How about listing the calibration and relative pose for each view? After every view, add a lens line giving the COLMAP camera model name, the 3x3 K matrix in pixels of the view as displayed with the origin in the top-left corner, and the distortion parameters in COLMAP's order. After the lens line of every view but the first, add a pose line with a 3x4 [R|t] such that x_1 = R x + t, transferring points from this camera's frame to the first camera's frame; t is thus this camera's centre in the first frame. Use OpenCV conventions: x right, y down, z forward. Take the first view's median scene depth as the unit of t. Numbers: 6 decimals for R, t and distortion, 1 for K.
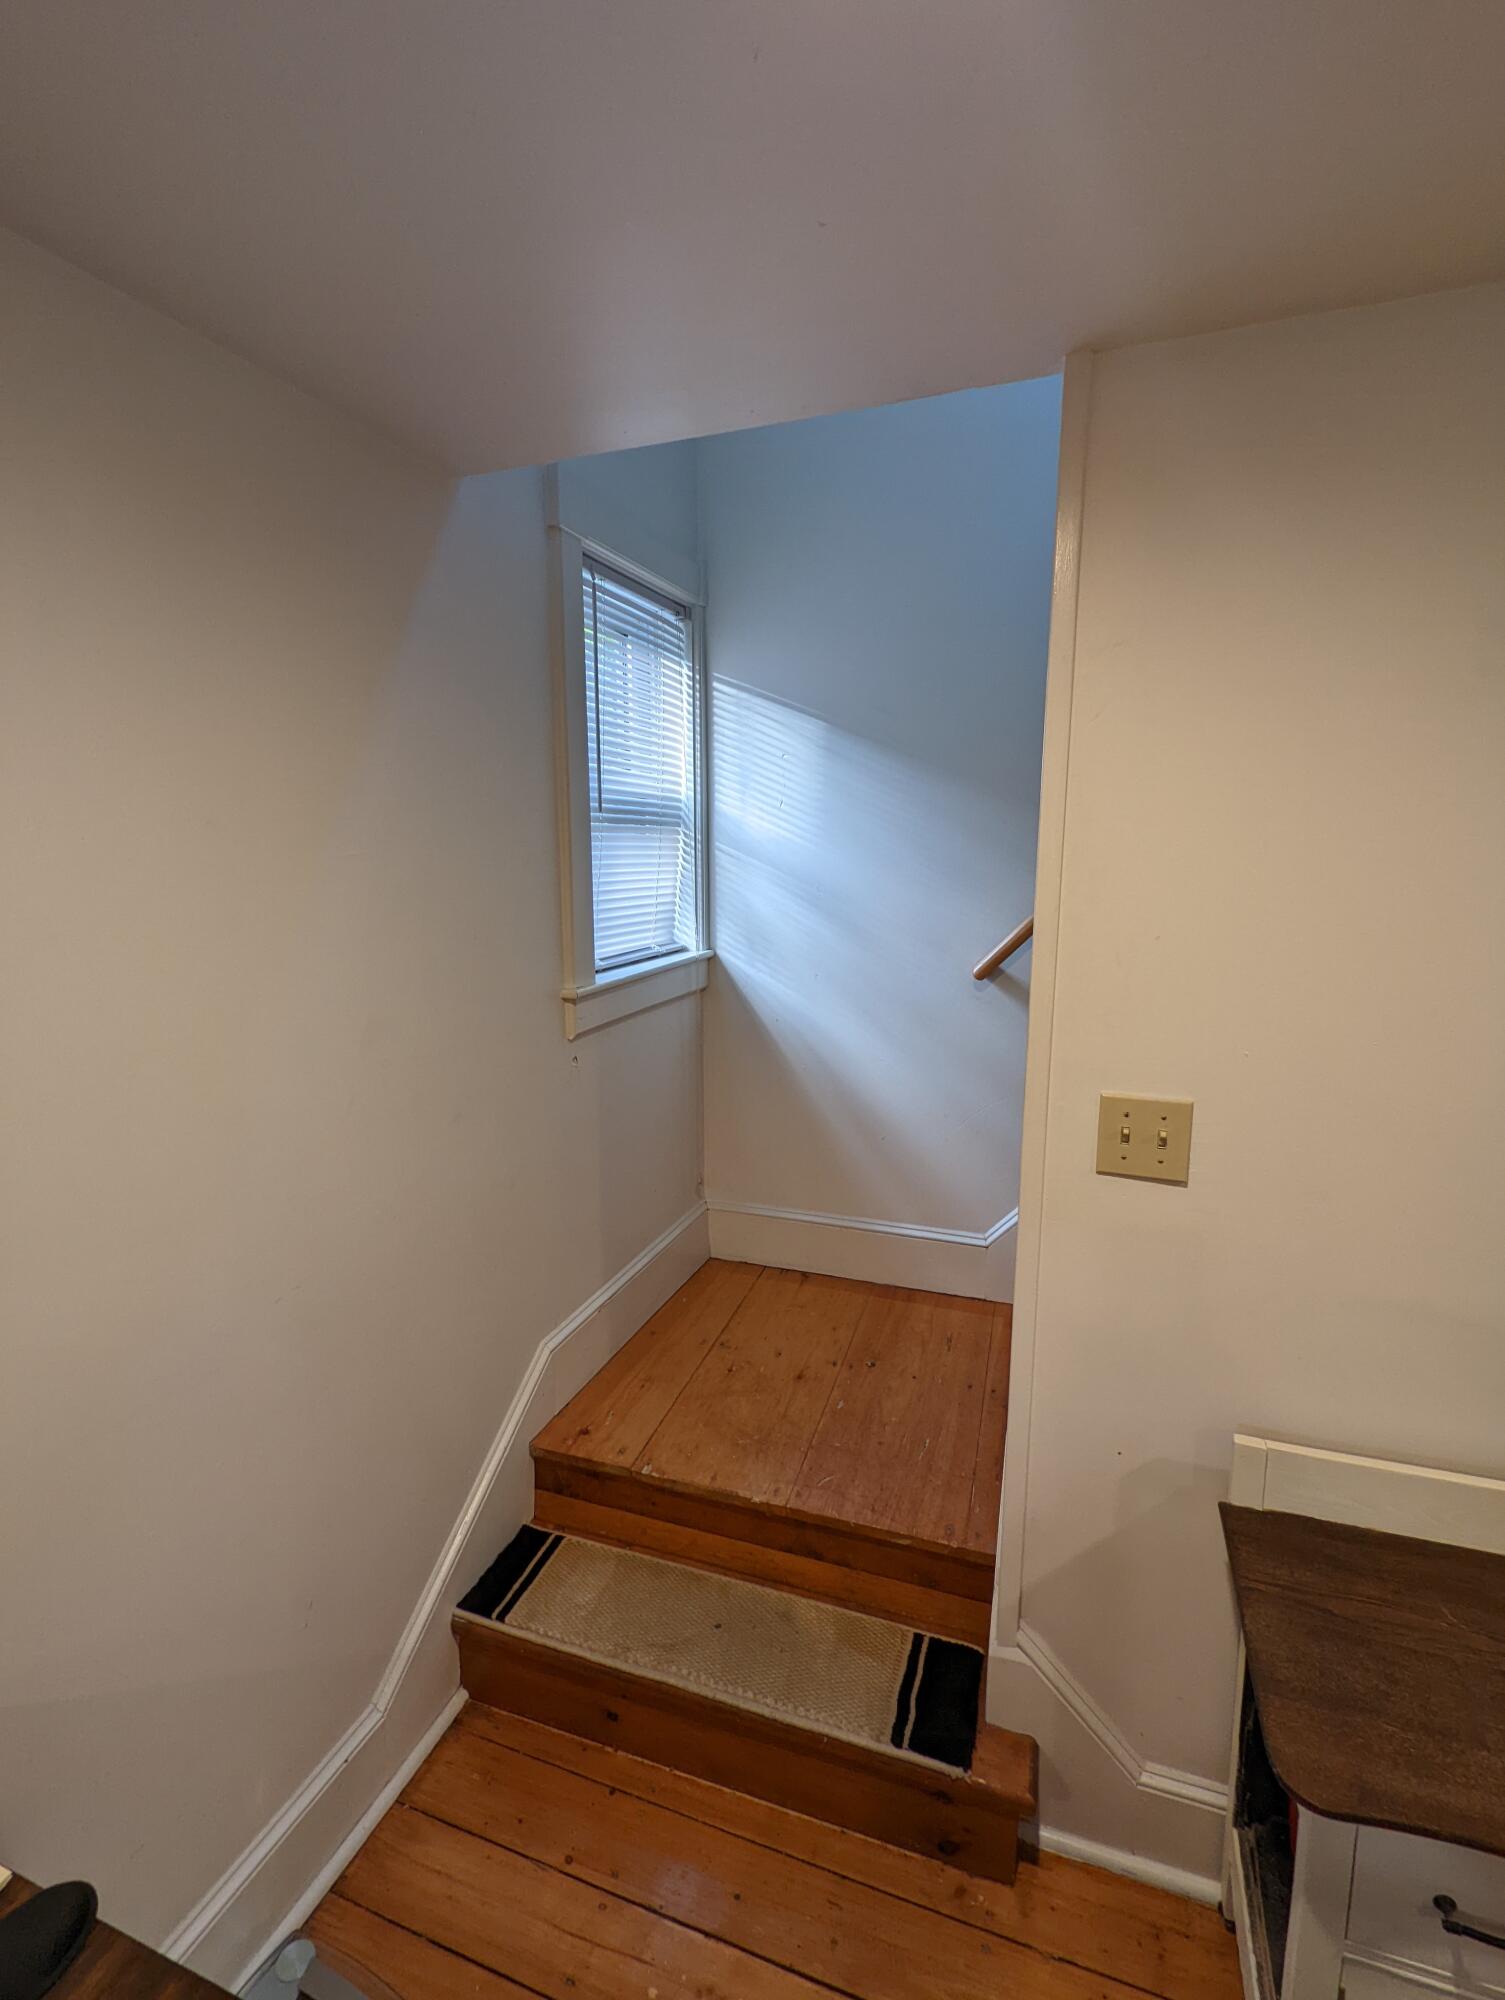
lens RADIAL K [[948.7, 0, 750.8], [0, 948.7, 998.8], [0, 0, 1]] dist [-0.002321, -0.000104]
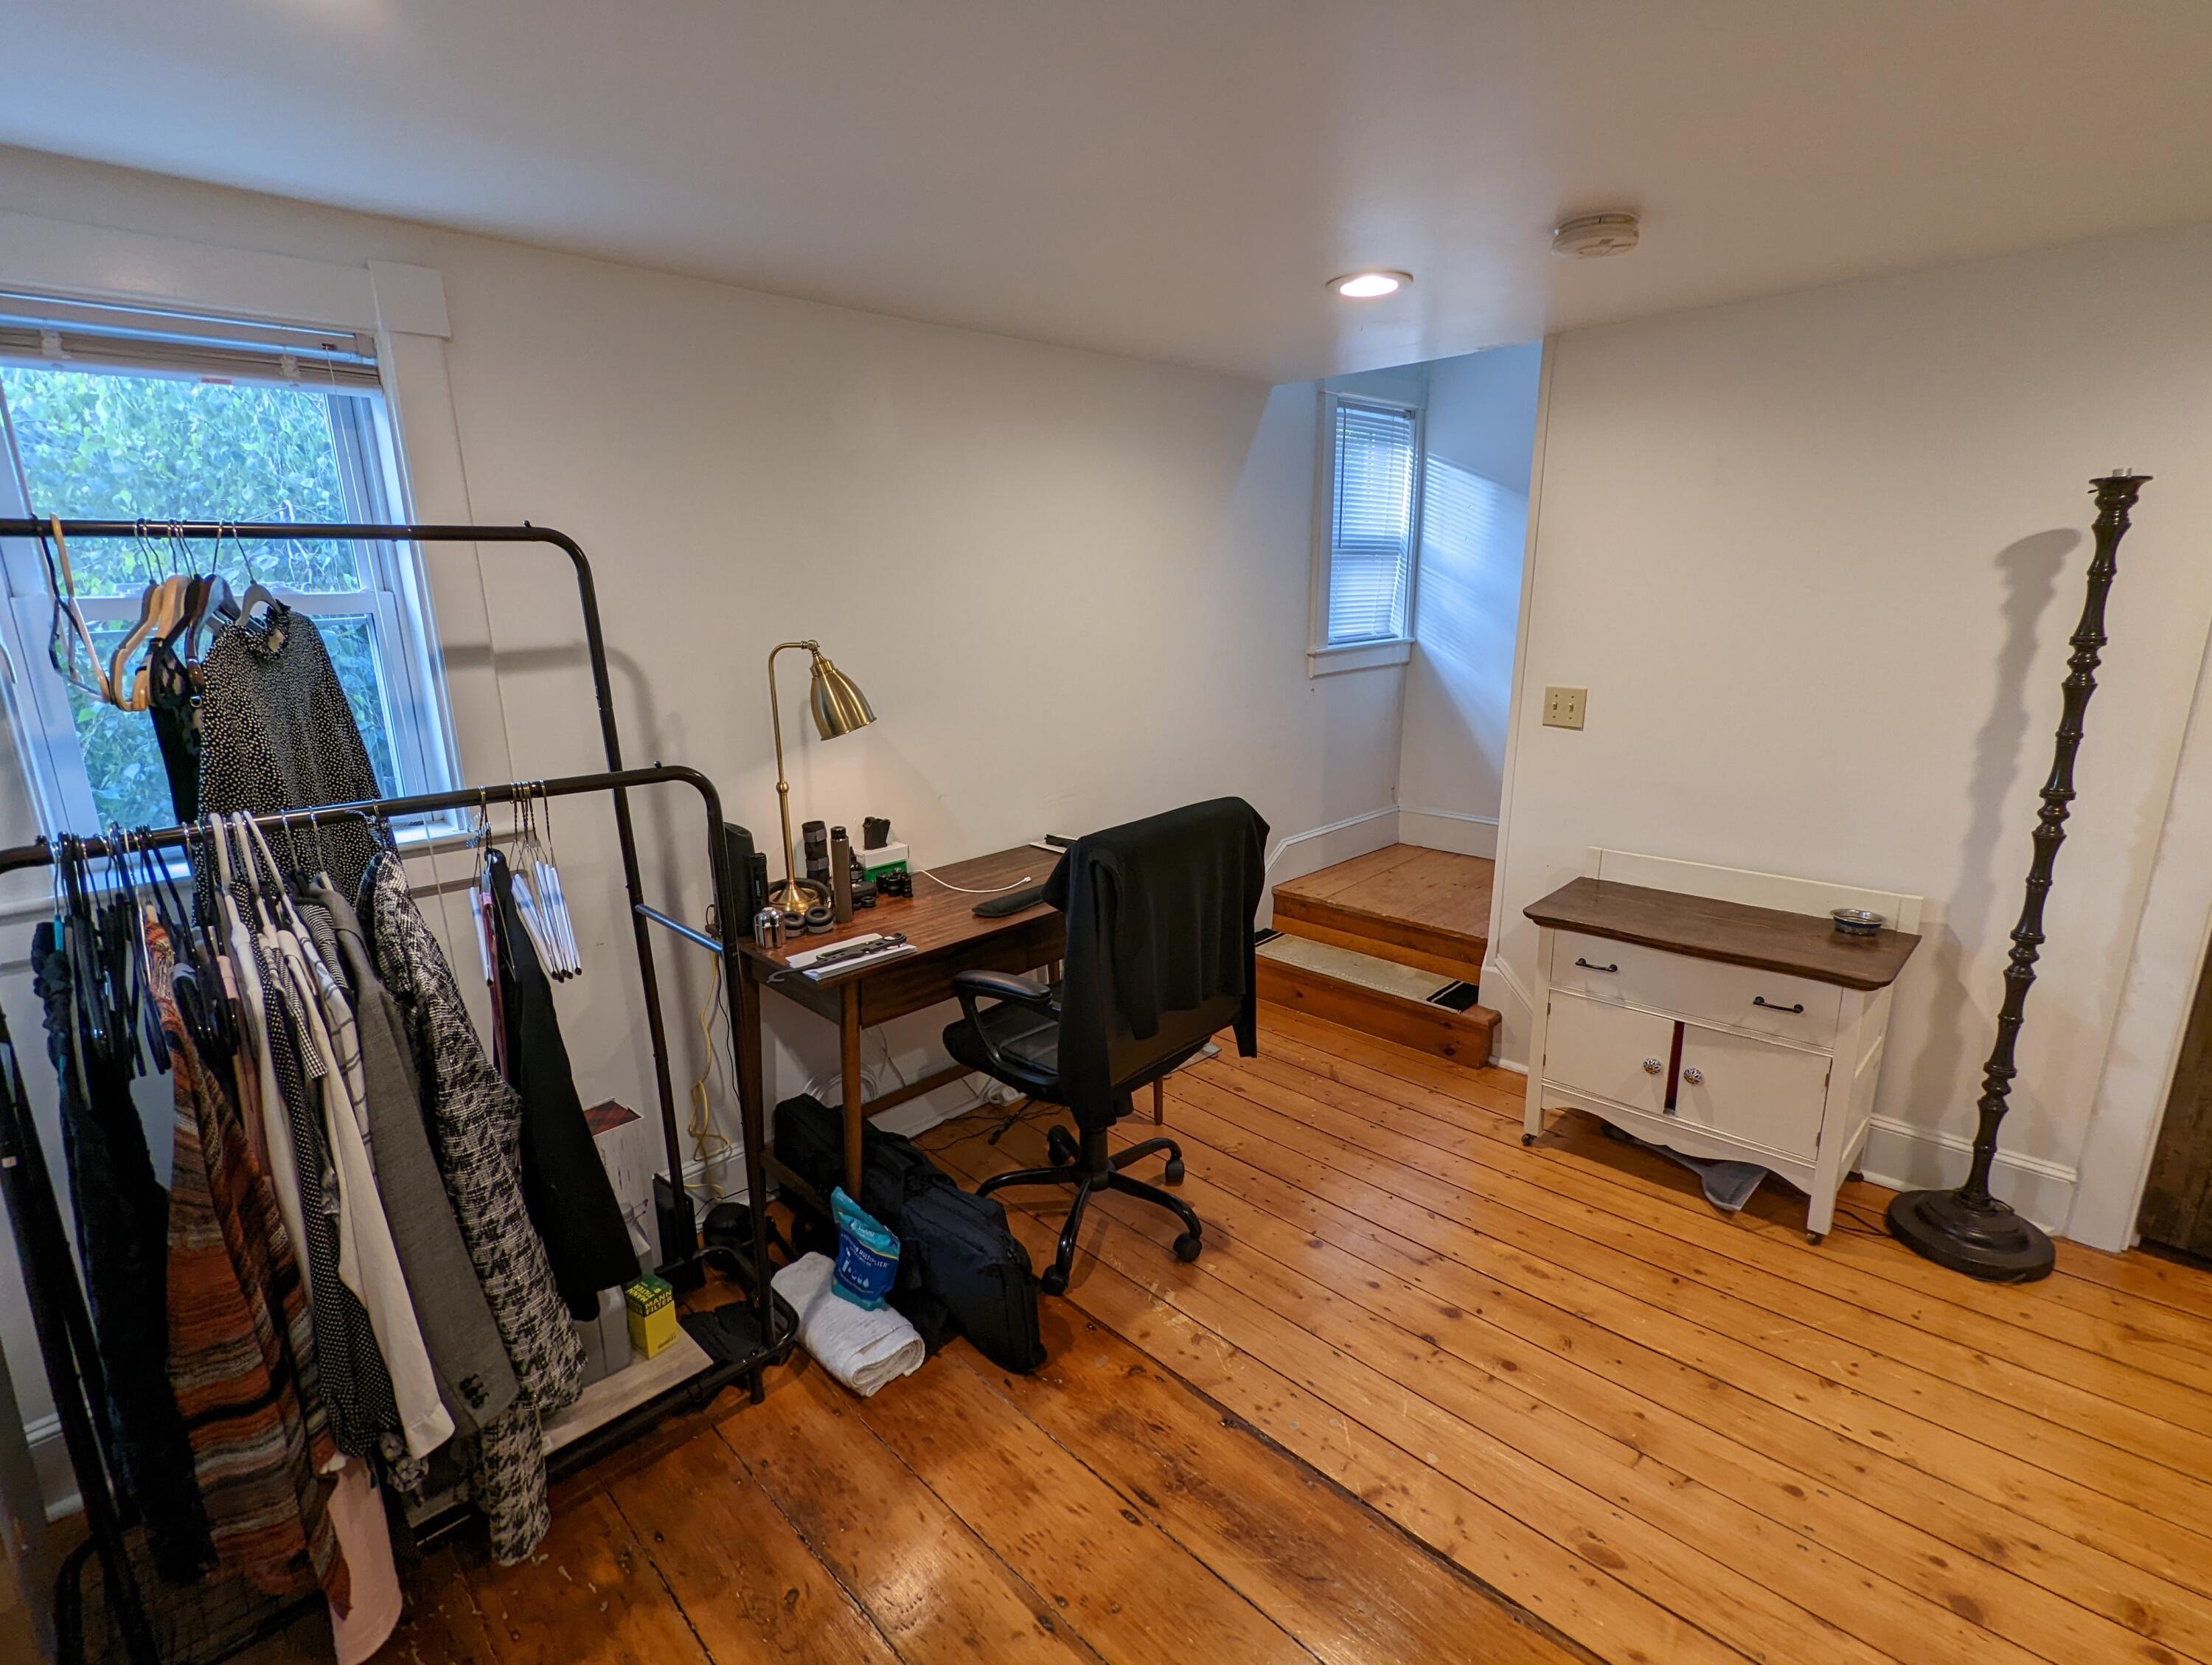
lens RADIAL K [[1049.3, 0, 1107.1], [0, 1049.3, 836.9], [0, 0, 1]] dist [-0.002321, -0.000104]
pose [[0.907690, 0.094965, -0.408756, 0.244706], [-0.057909, 0.993084, 0.102127, 0.131547], [0.415628, -0.069029, 0.906912, -0.803684]]
